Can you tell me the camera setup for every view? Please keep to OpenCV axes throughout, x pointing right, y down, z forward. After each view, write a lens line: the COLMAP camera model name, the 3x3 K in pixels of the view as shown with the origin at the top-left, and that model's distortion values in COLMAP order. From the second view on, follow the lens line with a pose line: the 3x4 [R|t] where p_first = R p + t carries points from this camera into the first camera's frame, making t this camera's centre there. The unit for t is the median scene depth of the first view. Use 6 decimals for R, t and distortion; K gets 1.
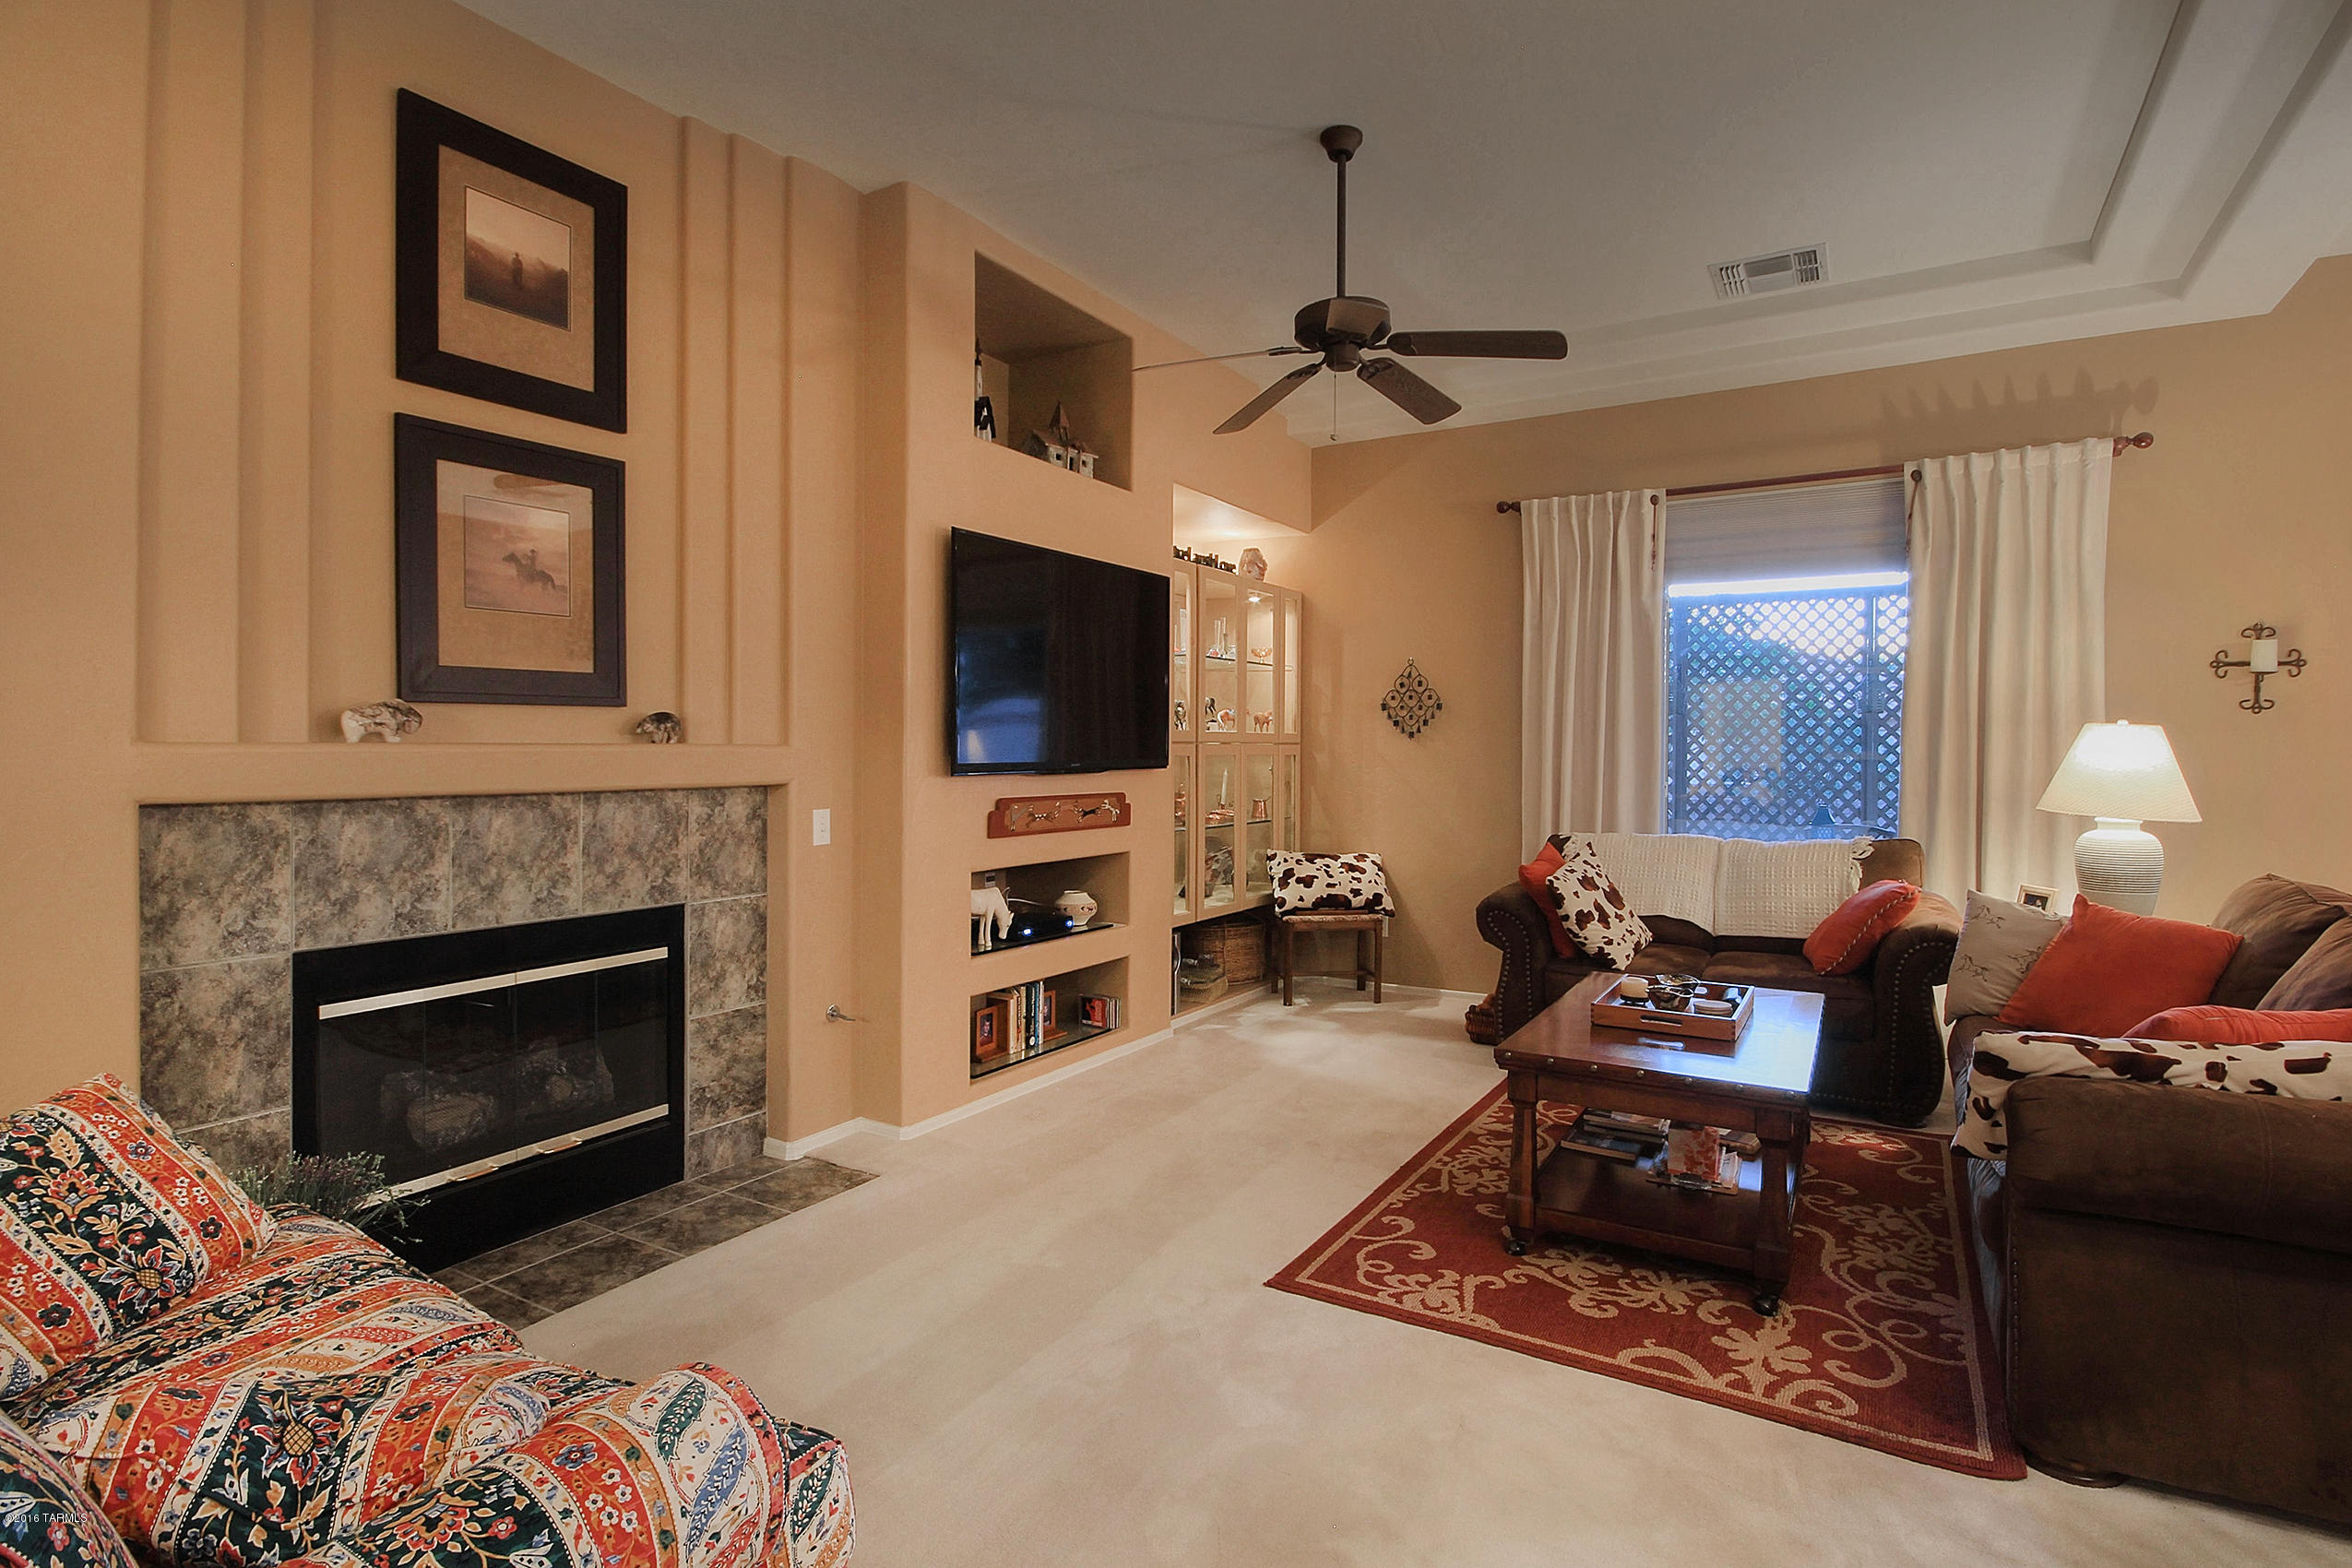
lens RADIAL K [[1097.7, 0, 1200.0], [0, 1097.7, 764.3], [0, 0, 1]] dist [-0.002152, -0.000083]
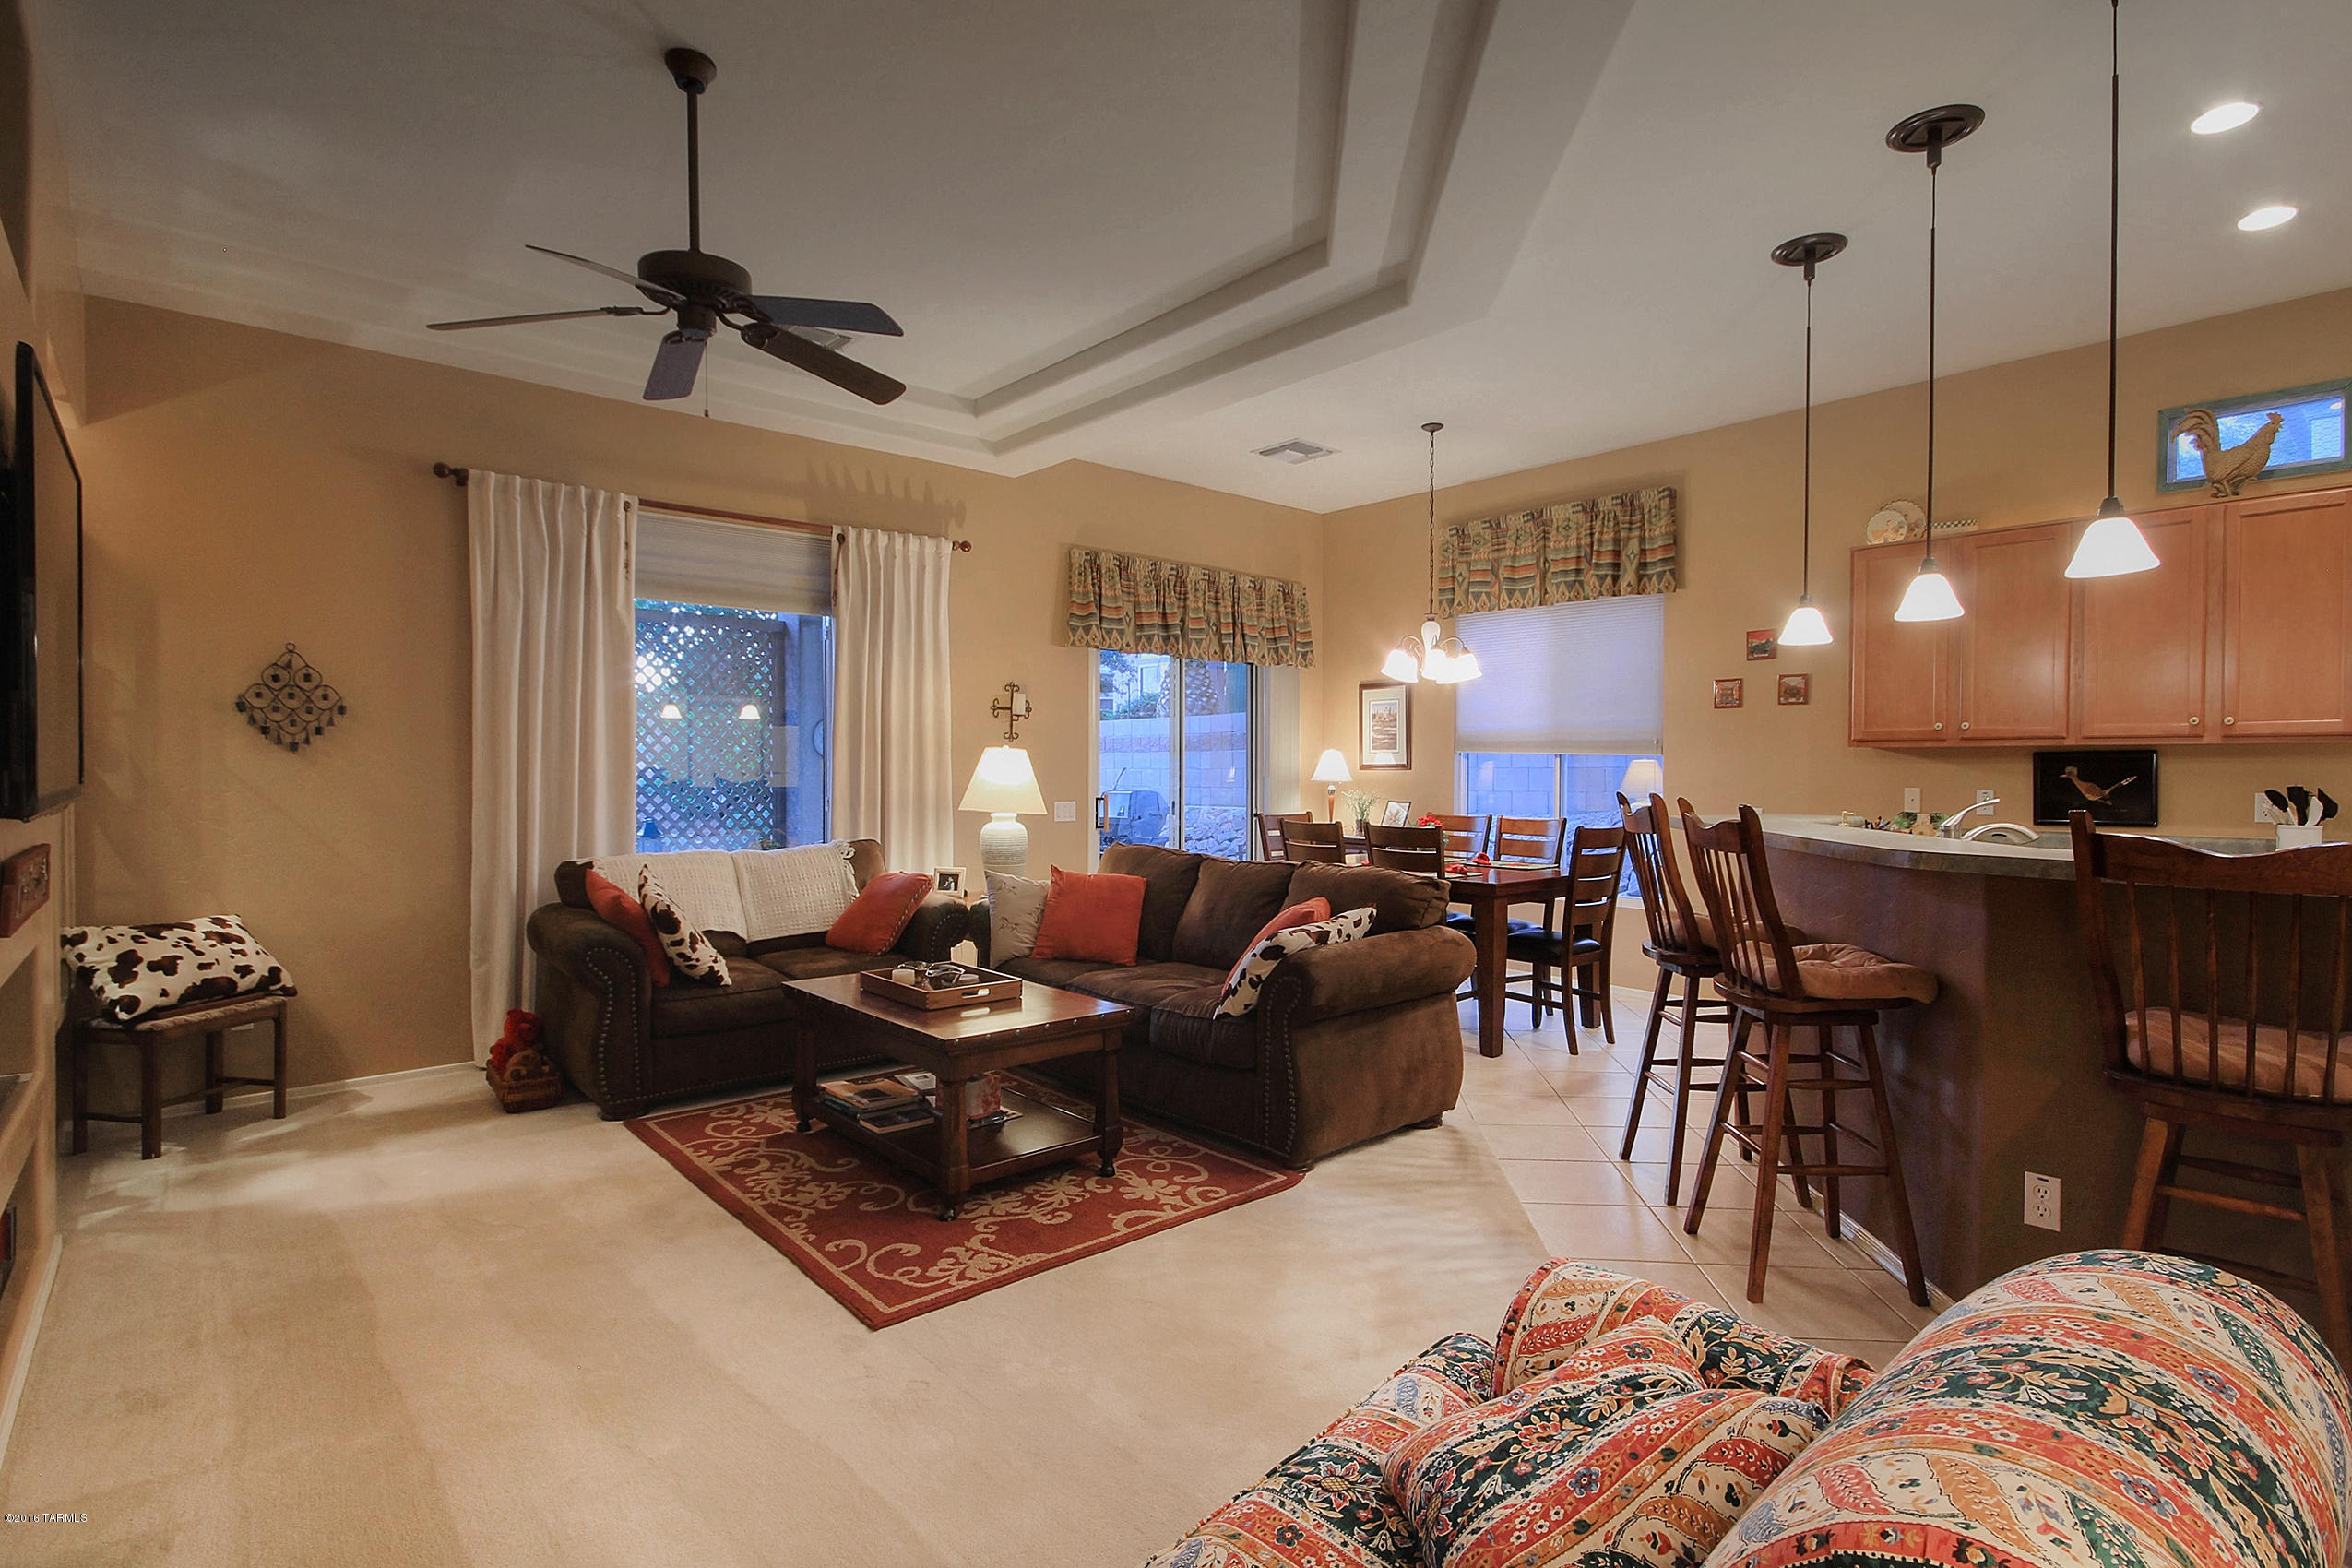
lens RADIAL K [[1097.7, 0, 1255.5], [0, 1097.7, 799.8], [0, 0, 1]] dist [-0.002152, -0.000083]
pose [[0.329191, -0.030622, 0.943767, -0.499500], [0.012409, 0.999528, 0.028103, -0.006879], [-0.944182, 0.002460, 0.329415, 0.257773]]
